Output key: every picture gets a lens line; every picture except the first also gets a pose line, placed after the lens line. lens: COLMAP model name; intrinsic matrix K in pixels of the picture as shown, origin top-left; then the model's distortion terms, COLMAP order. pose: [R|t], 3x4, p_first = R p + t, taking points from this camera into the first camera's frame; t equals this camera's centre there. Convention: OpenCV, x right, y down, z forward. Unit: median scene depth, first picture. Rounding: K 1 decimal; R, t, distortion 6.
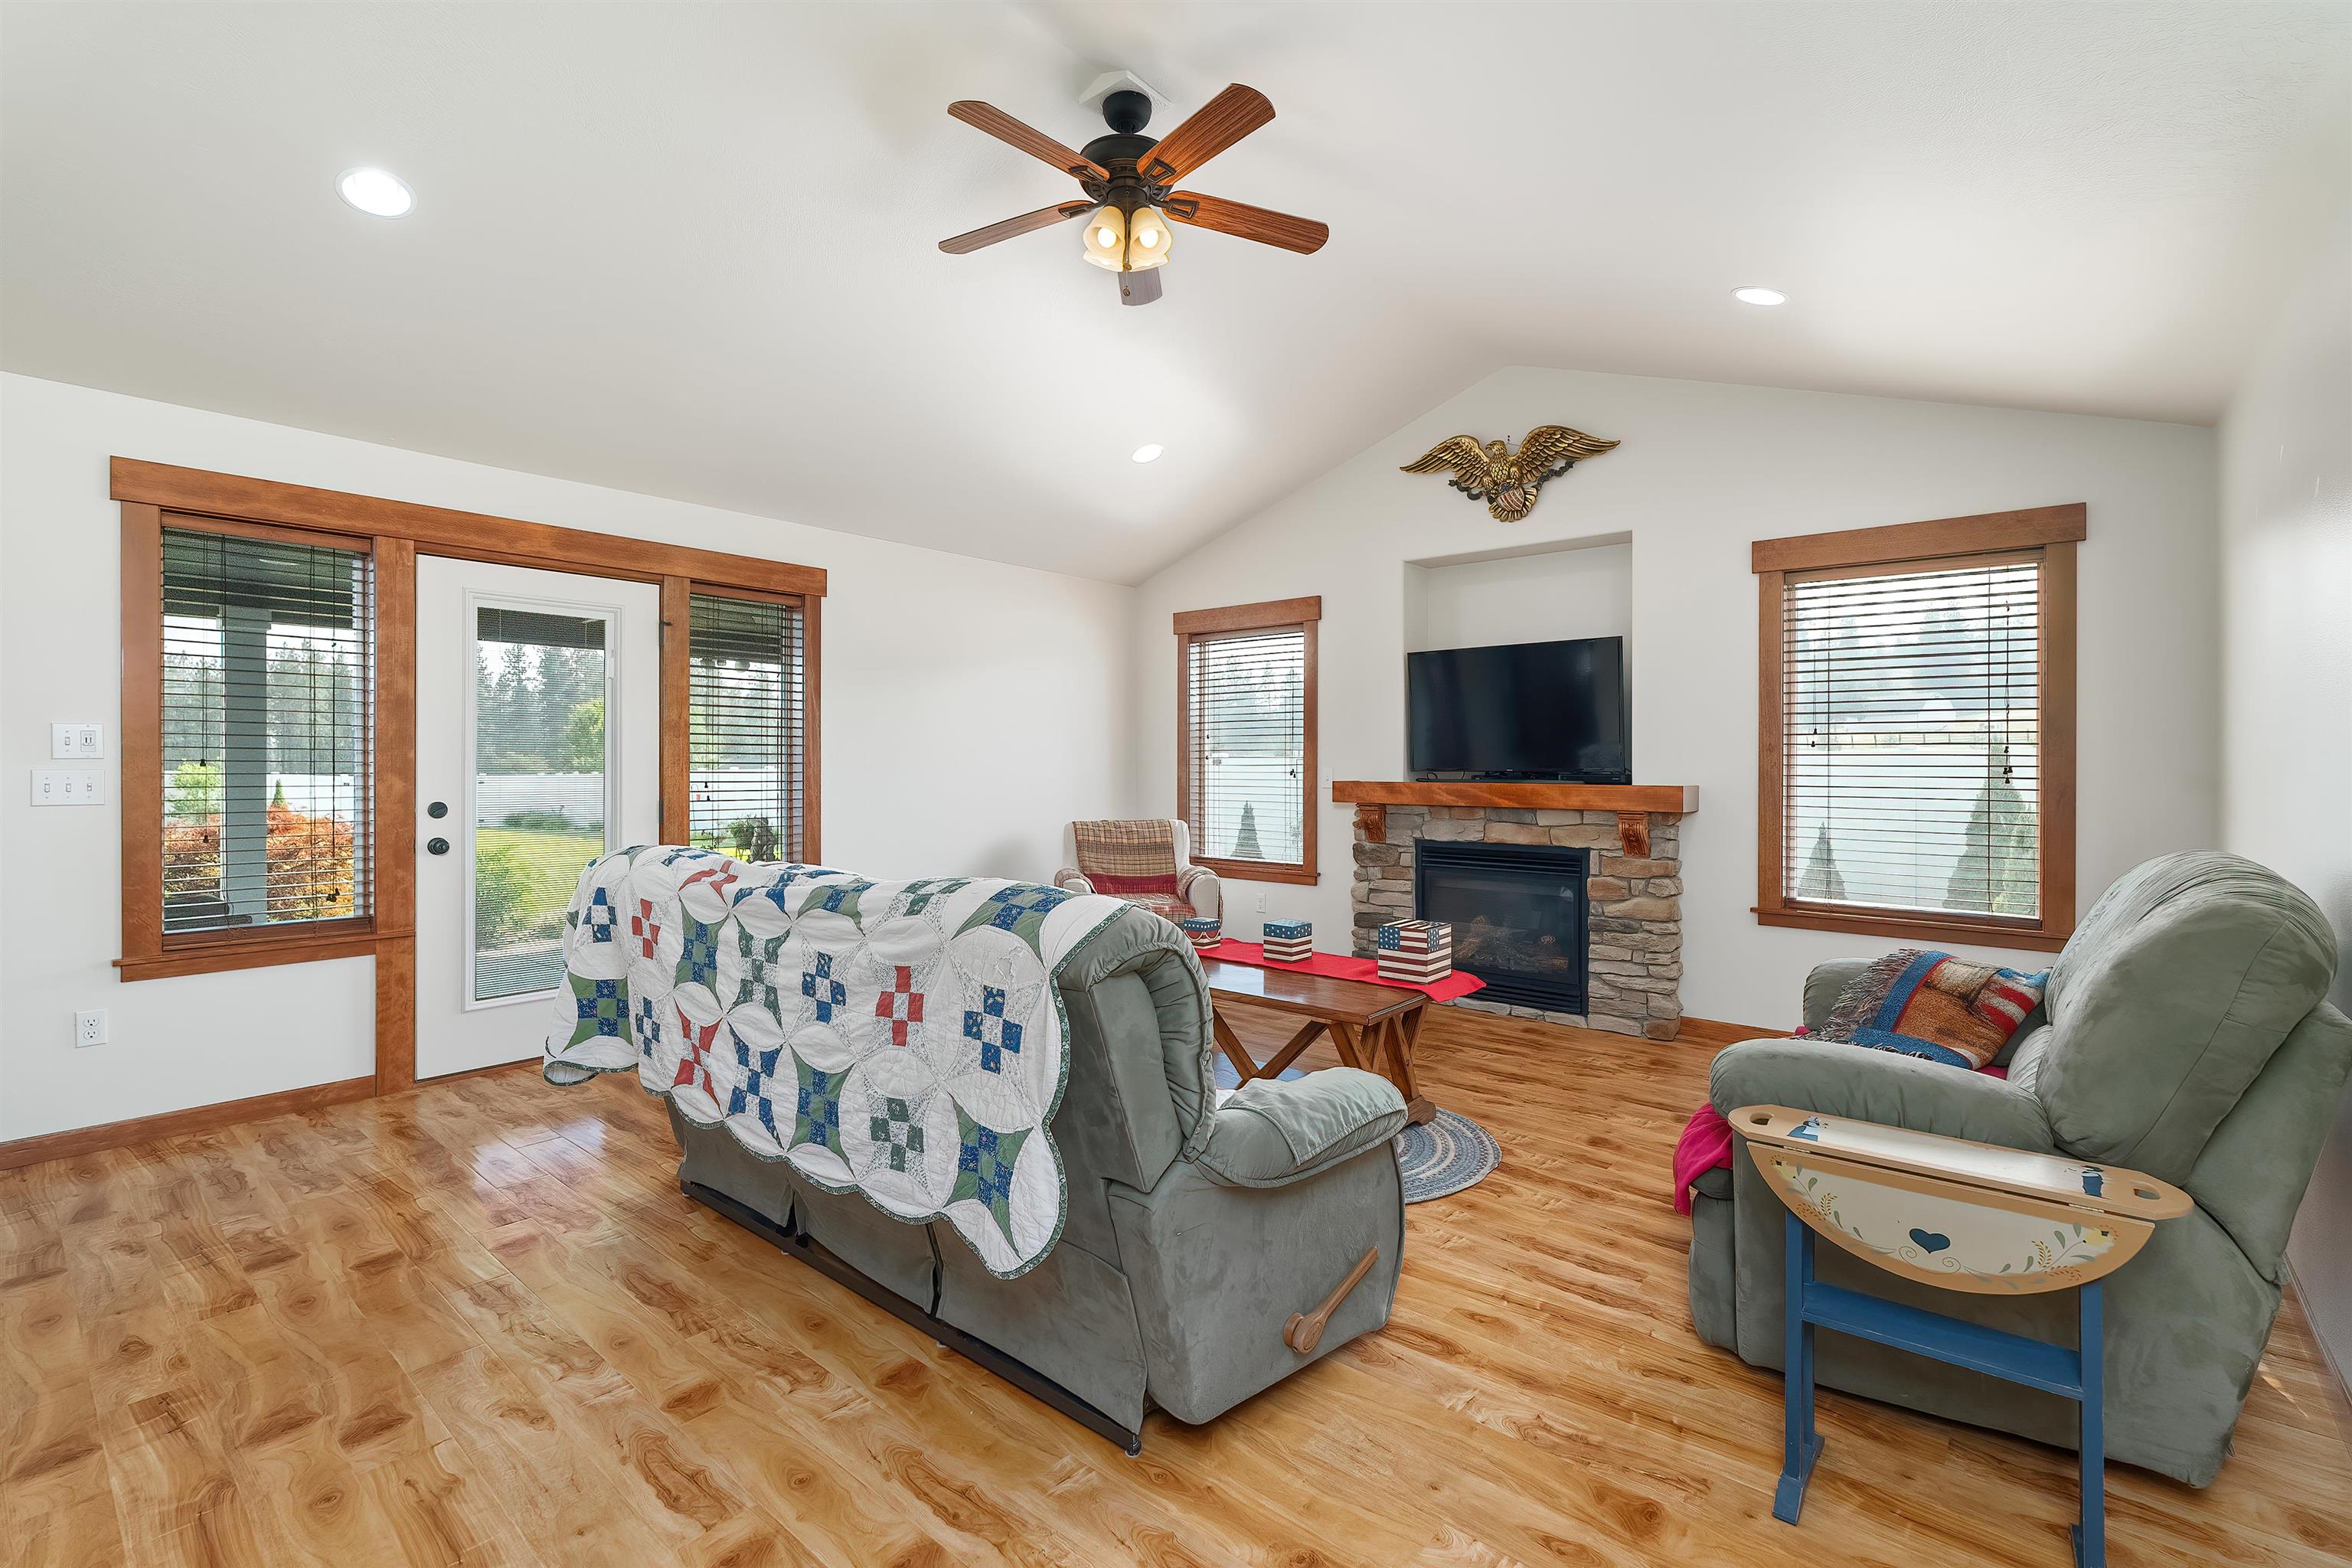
lens RADIAL K [[1018.2, 0, 1194.9], [0, 1018.2, 763.6], [0, 0, 1]] dist [-0.004358, 0.000758]
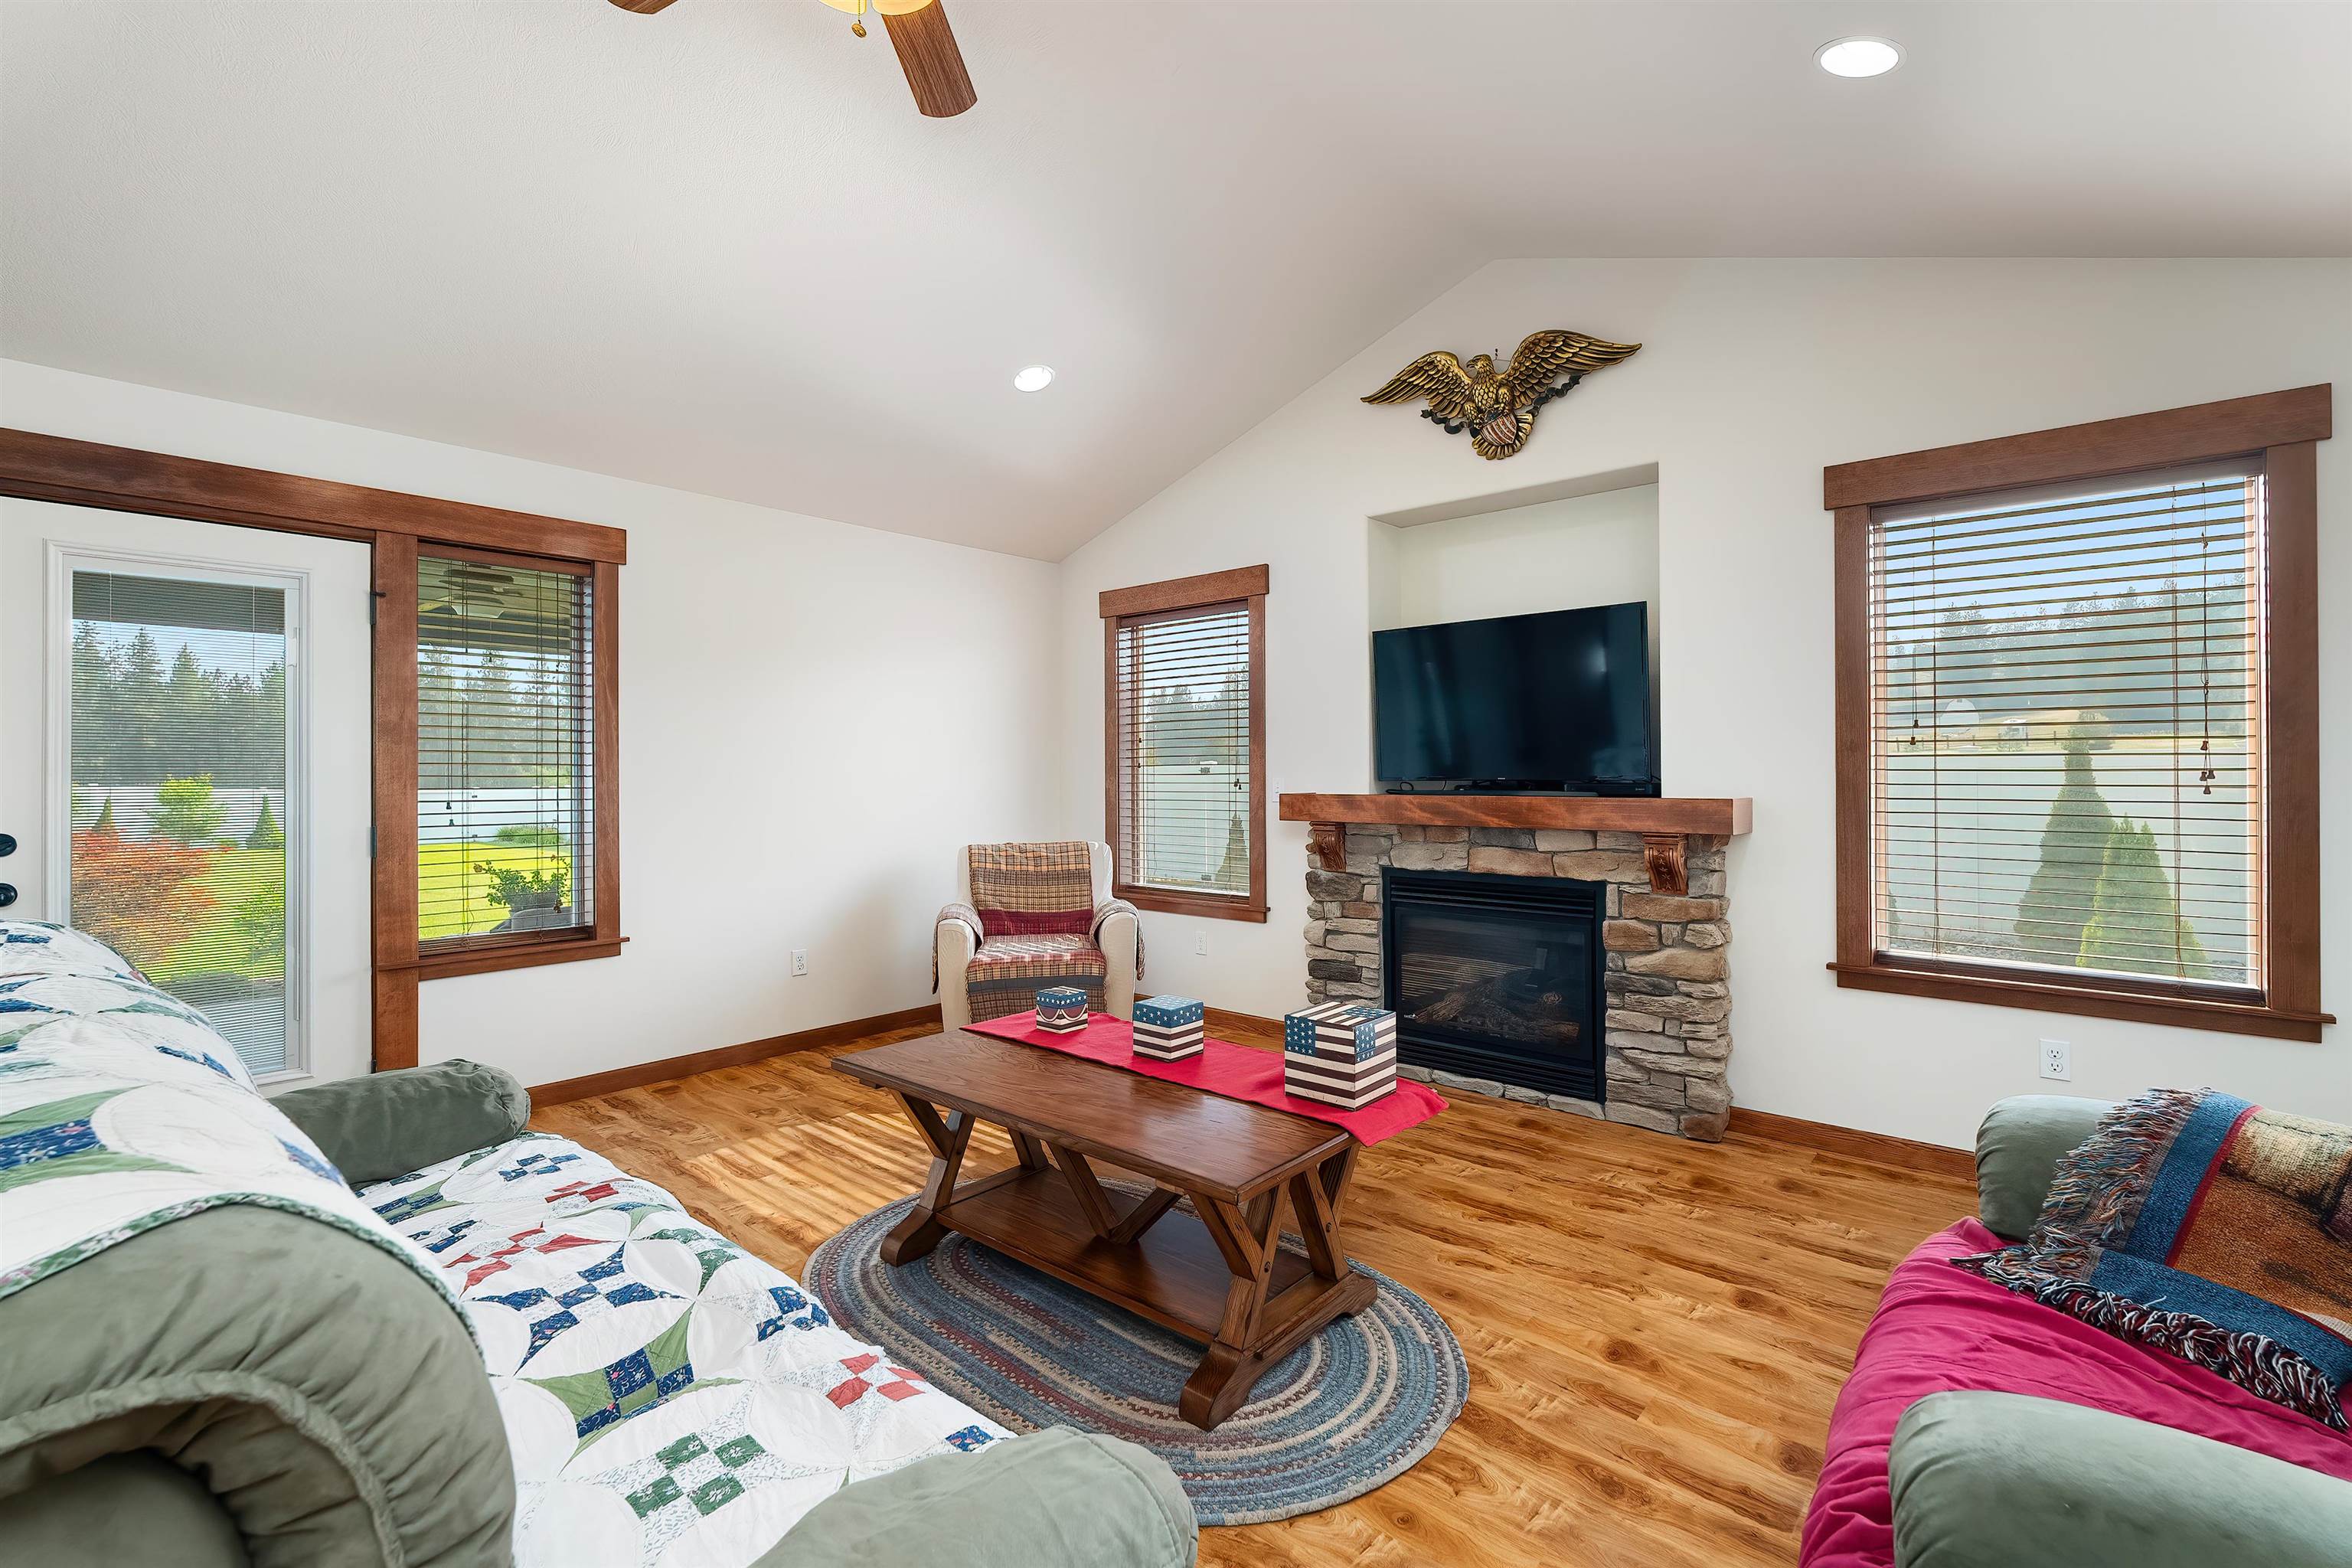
lens RADIAL K [[1018.2, 0, 1189.4], [0, 1018.2, 768.0], [0, 0, 1]] dist [-0.004358, 0.000758]
pose [[0.999797, -0.007197, -0.018809, 0.099643], [0.007119, 0.999966, -0.004226, -0.000290], [0.018839, 0.004091, 0.999814, 0.253417]]
